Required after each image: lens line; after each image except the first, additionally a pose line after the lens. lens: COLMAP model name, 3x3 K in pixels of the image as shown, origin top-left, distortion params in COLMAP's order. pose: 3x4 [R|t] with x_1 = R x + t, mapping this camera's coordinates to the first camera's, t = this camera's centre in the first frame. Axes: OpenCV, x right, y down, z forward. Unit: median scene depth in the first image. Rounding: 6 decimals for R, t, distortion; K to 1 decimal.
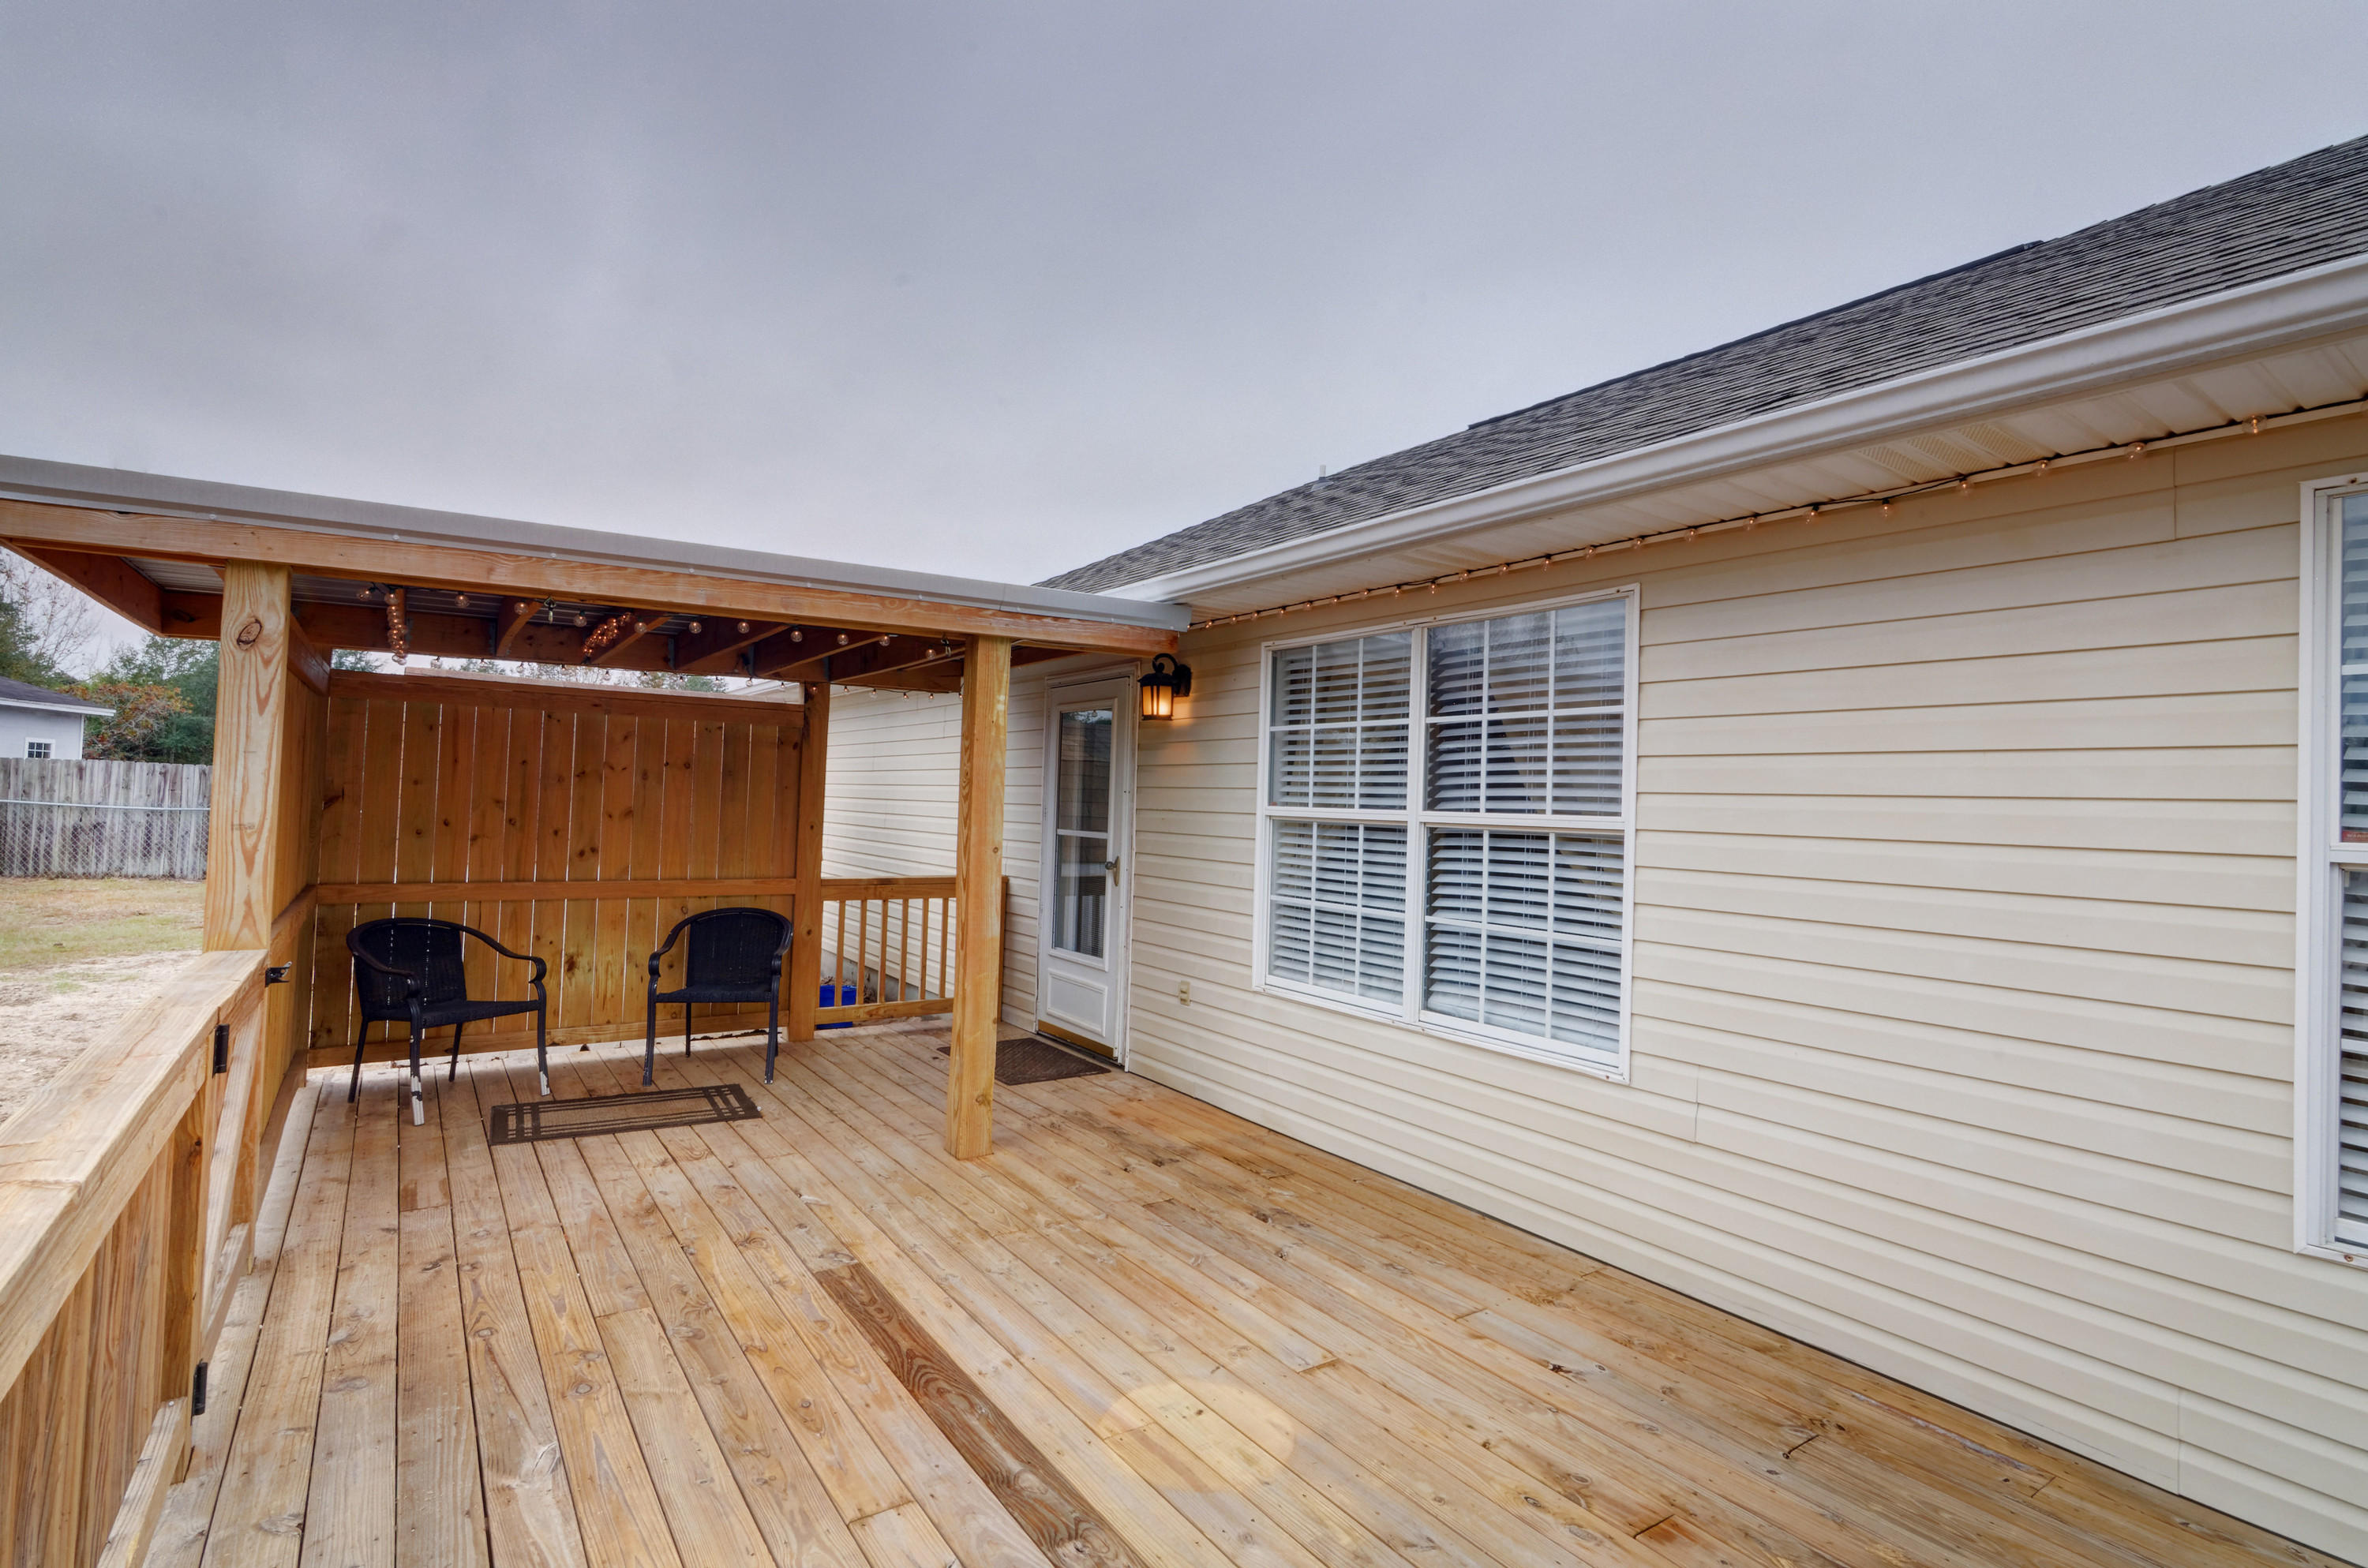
lens RADIAL K [[1127.8, 0, 1174.1], [0, 1127.8, 783.9], [0, 0, 1]] dist [0.003506, -0.000425]
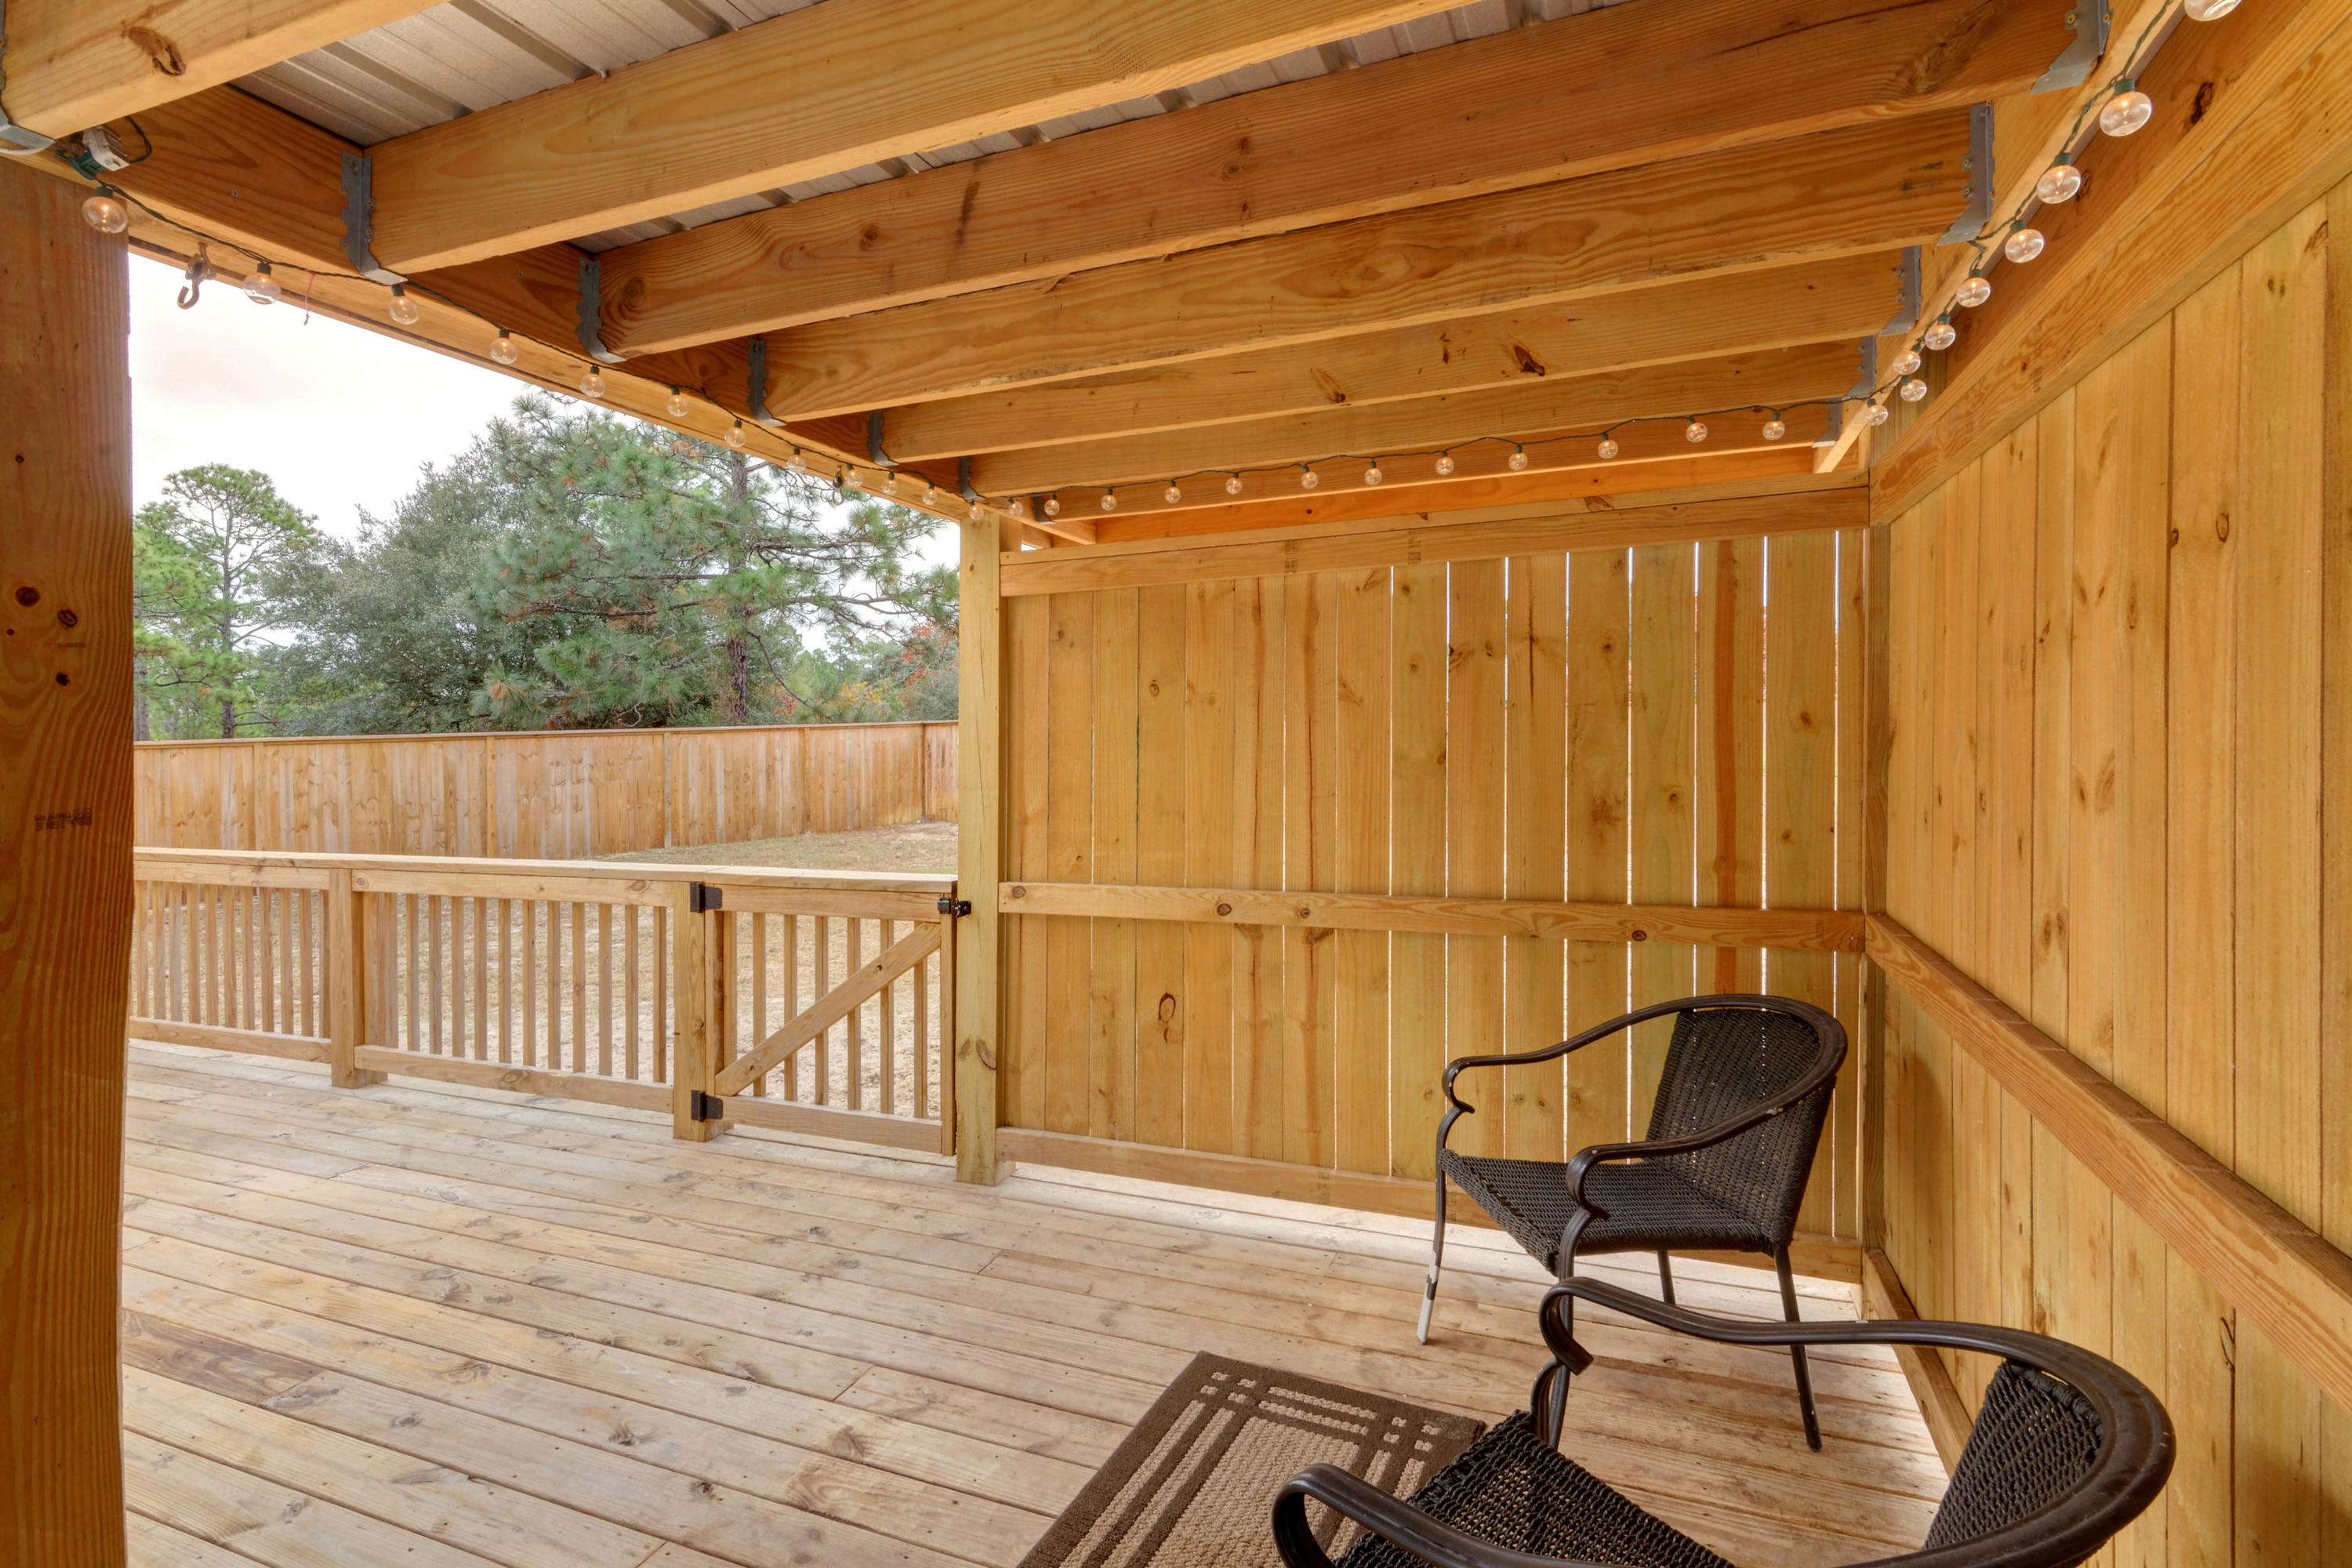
lens RADIAL K [[1135.3, 0, 1172.6], [0, 1135.3, 746.3], [0, 0, 1]] dist [0.000384, -0.002200]
pose [[-0.830991, -0.008544, -0.556221, -0.284154], [0.001927, 0.999832, -0.018238, 0.027216], [0.556283, -0.016228, -0.830834, 1.524451]]
